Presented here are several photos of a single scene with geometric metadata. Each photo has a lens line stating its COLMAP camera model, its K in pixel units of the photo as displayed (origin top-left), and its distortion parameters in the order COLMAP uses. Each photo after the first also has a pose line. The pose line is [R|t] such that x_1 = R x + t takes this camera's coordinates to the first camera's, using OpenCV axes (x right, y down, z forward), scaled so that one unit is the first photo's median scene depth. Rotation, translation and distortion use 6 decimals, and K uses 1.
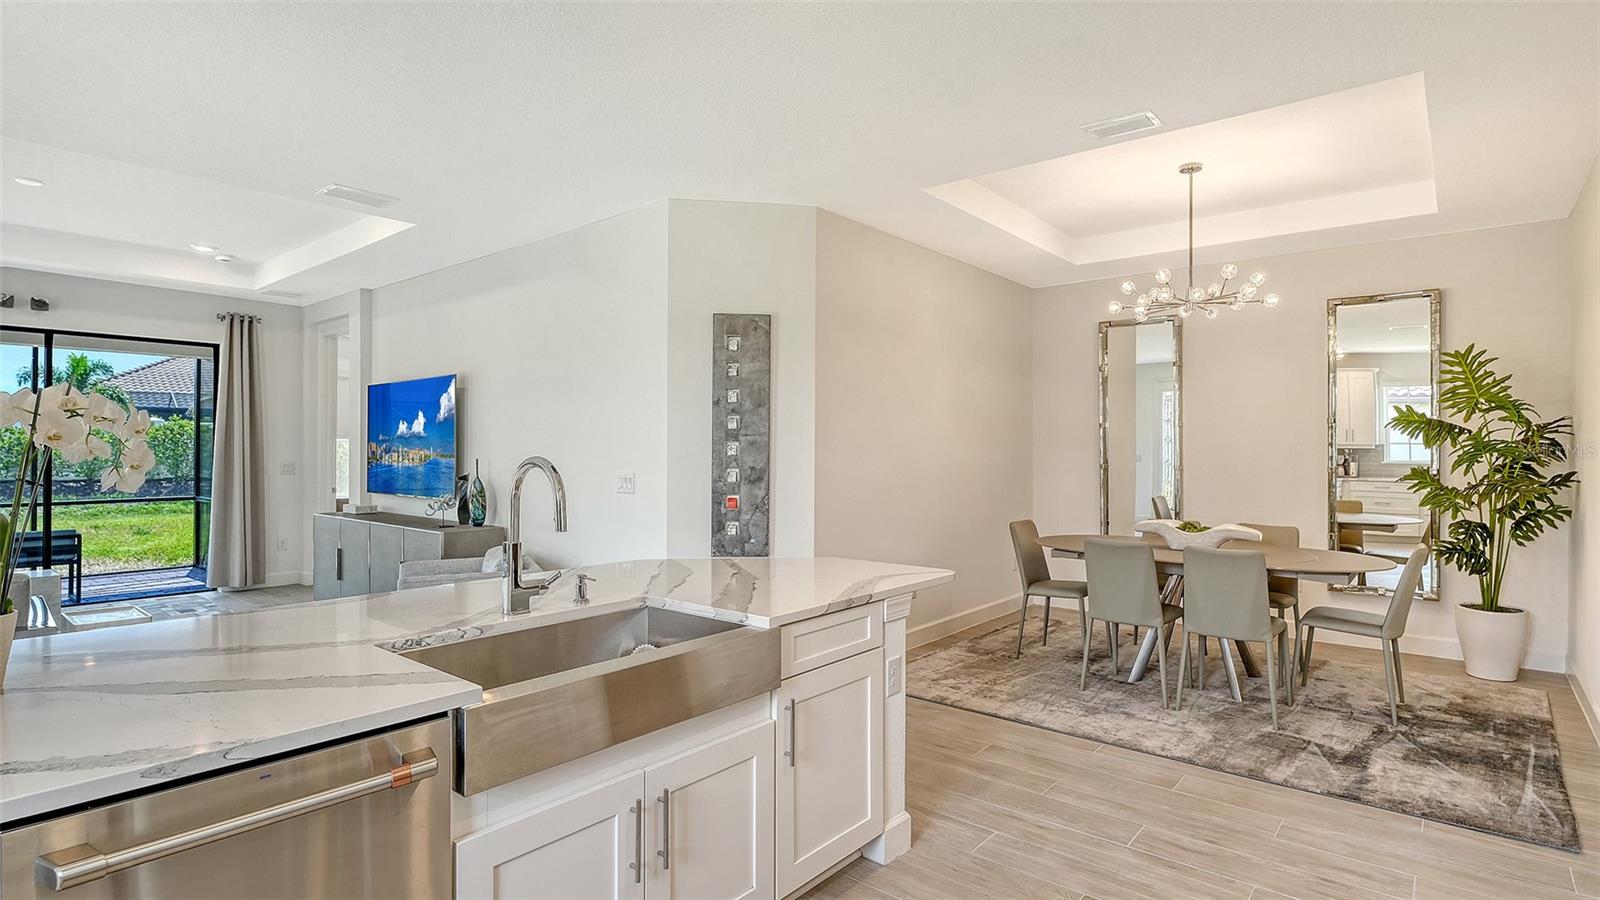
lens RADIAL K [[772.6, 0, 807.0], [0, 772.6, 452.4], [0, 0, 1]] dist [-0.001183, -0.000199]
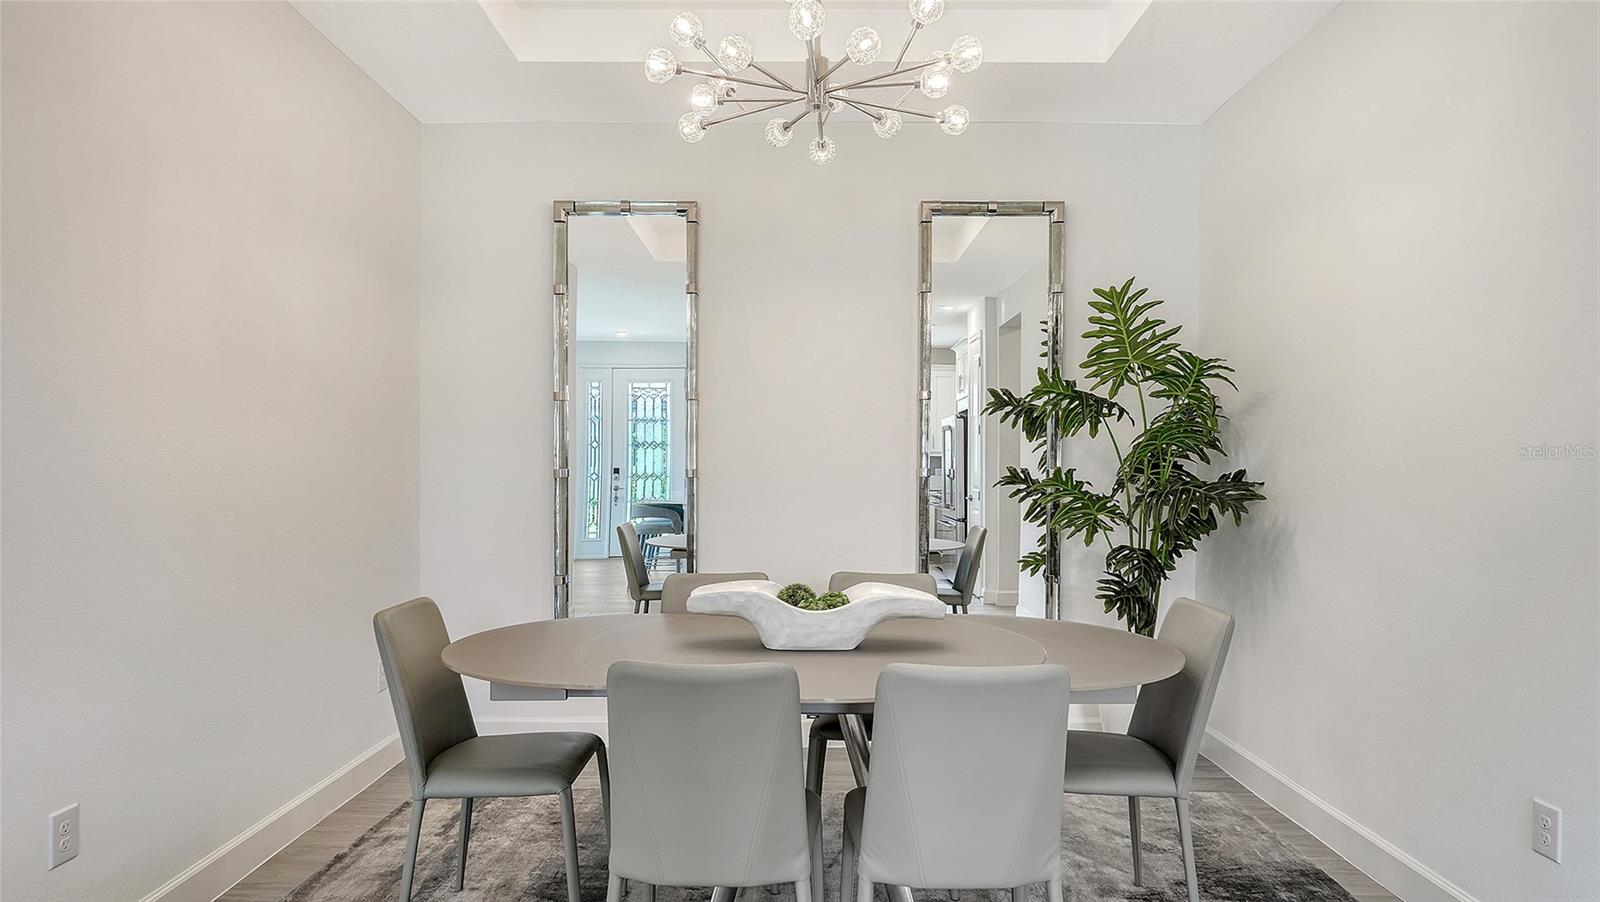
lens RADIAL K [[903.7, 0, 809.5], [0, 903.7, 459.3], [0, 0, 1]] dist [-0.000962, -0.000191]
pose [[0.755074, 0.008542, 0.655584, 0.149248], [-0.001590, 0.999936, -0.011198, 0.022642], [-0.655638, 0.007412, 0.755039, 0.590032]]
